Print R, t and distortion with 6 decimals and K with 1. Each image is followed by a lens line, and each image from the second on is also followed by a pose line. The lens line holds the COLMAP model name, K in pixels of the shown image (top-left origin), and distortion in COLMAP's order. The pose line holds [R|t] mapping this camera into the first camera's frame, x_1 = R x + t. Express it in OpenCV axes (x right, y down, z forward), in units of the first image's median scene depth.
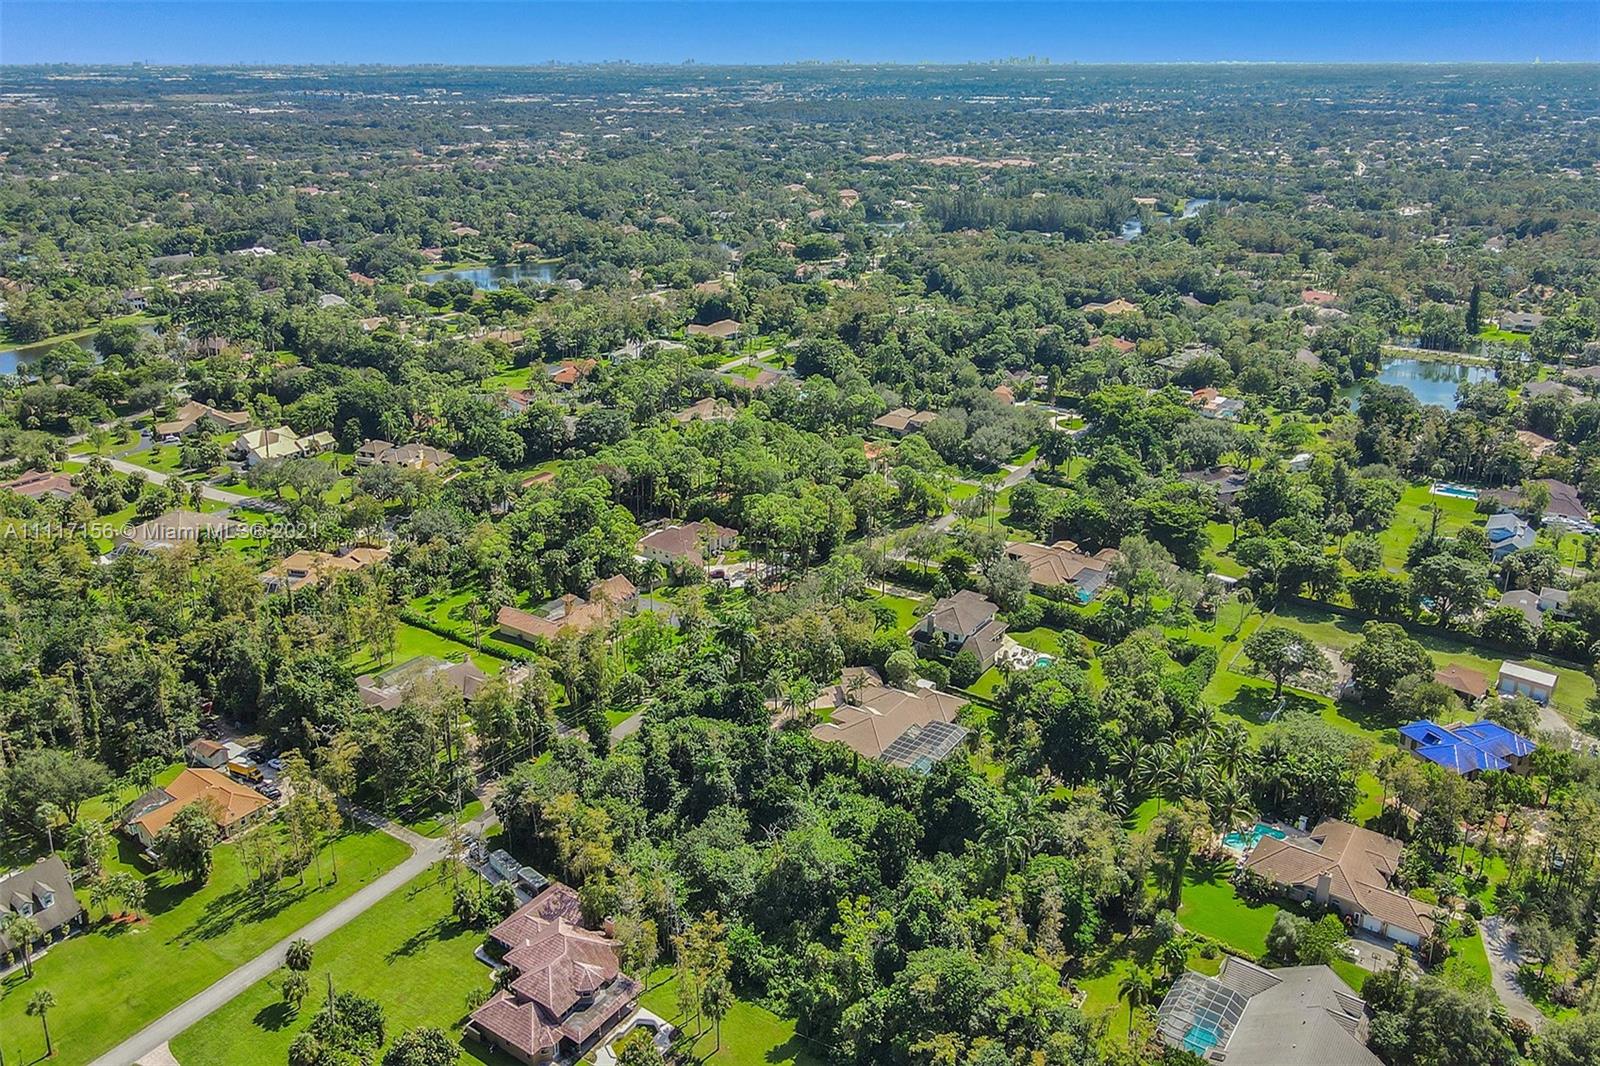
lens RADIAL K [[1137.1, 0, 802.9], [0, 1137.1, 629.2], [0, 0, 1]] dist [-0.029666, 0.047911]
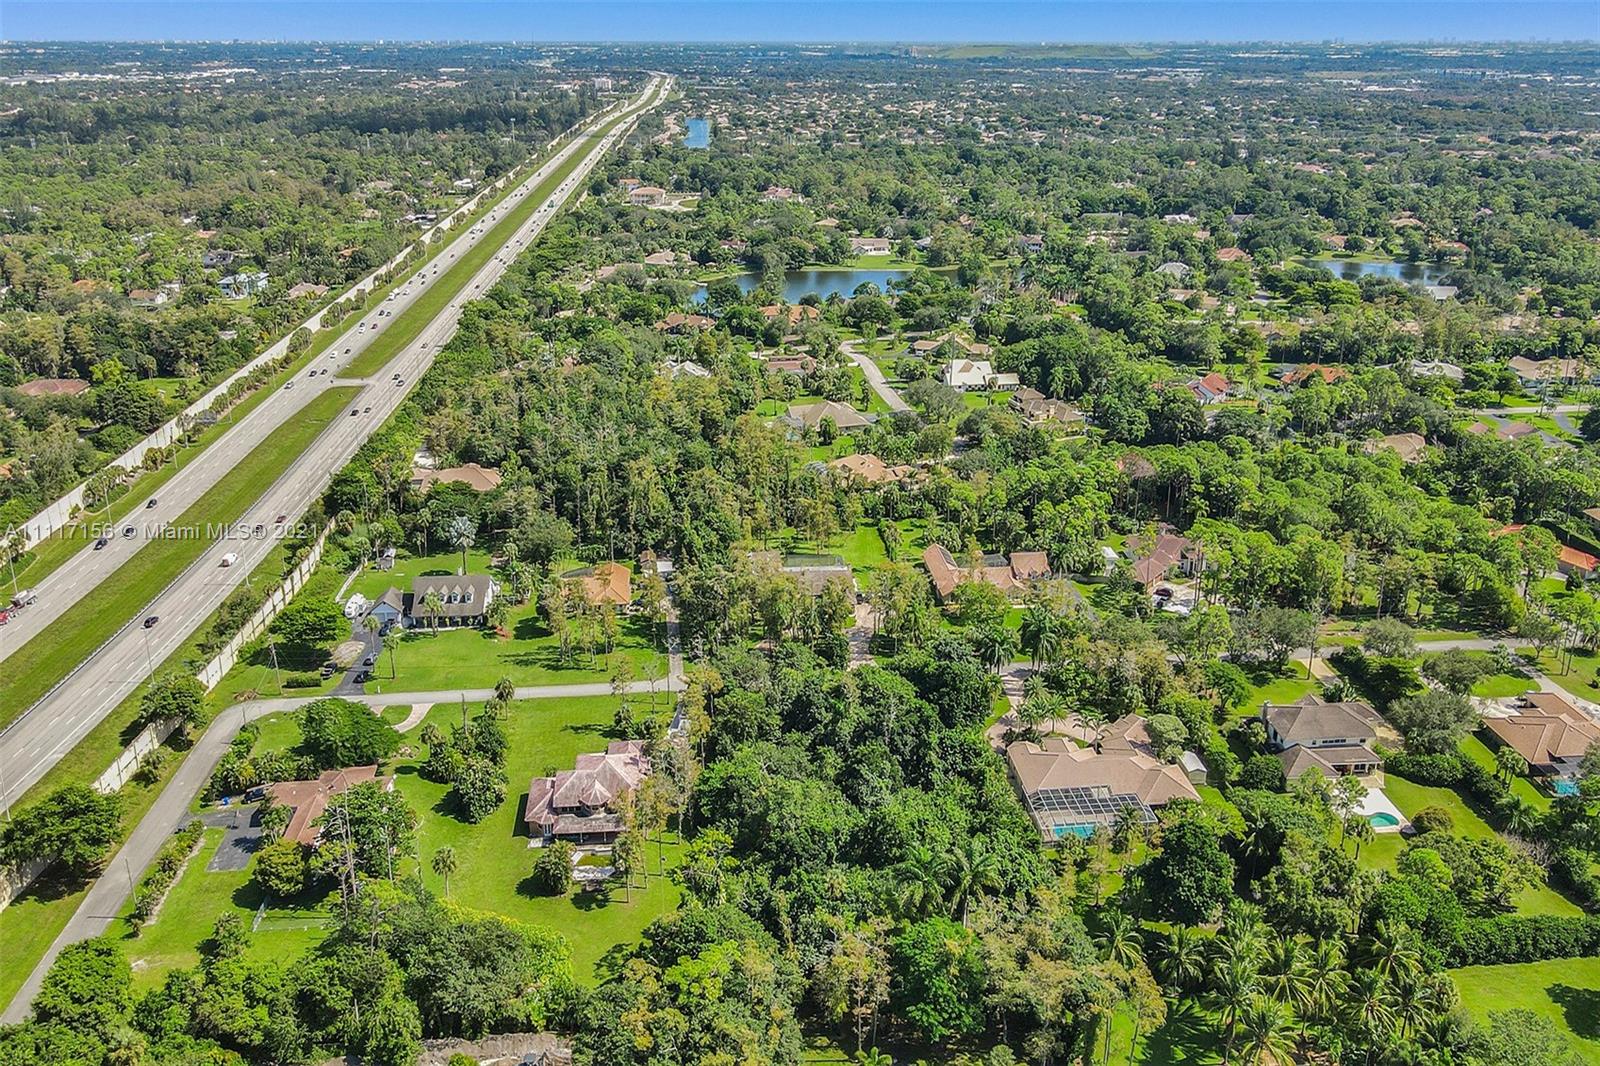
lens RADIAL K [[1137.1, 0, 802.9], [0, 1137.1, 629.2], [0, 0, 1]] dist [-0.029666, 0.047911]
pose [[0.646117, 0.357342, -0.674418, 0.512705], [-0.346640, 0.924626, 0.157821, -0.090019], [0.679981, 0.131810, 0.721285, 0.185738]]
